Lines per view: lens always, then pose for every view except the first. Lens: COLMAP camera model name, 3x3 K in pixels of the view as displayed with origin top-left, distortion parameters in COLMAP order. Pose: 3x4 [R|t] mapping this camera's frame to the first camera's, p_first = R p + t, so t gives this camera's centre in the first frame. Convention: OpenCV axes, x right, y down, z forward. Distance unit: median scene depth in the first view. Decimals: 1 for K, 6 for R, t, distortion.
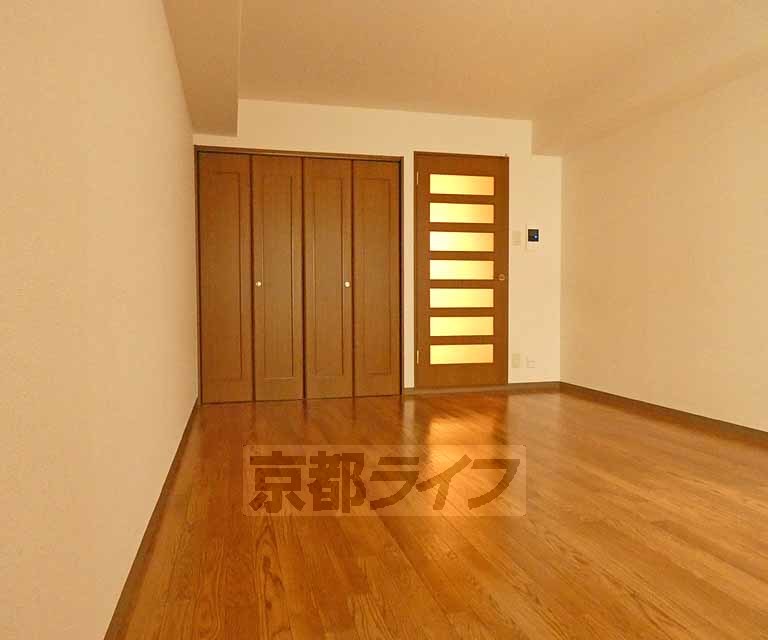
lens RADIAL K [[544.5, 0, 379.7], [0, 544.5, 316.7], [0, 0, 1]] dist [0.002120, -0.001199]
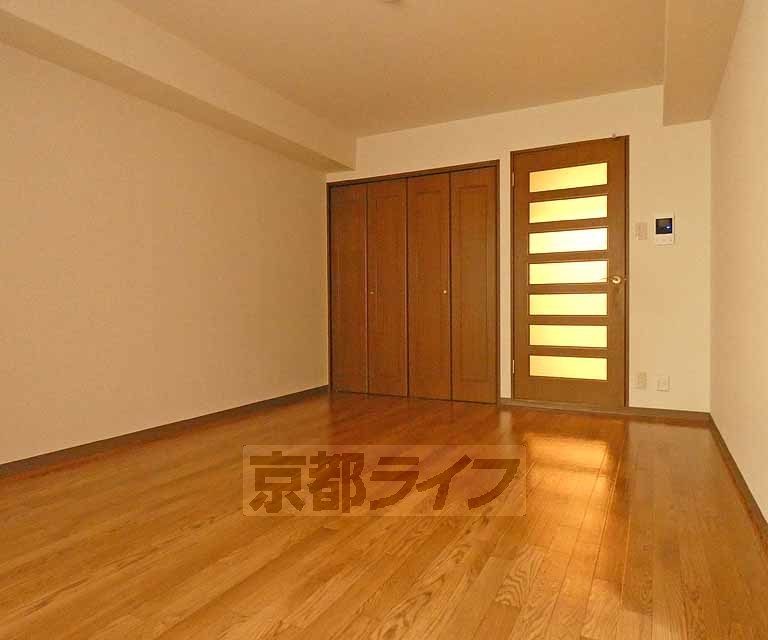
lens RADIAL K [[544.5, 0, 380.4], [0, 544.5, 319.7], [0, 0, 1]] dist [0.002120, -0.001199]
pose [[0.757656, 0.015019, -0.652481, 0.502099], [-0.019177, 0.999816, 0.000747, -0.003957], [0.652372, 0.011947, 0.757805, 0.122664]]
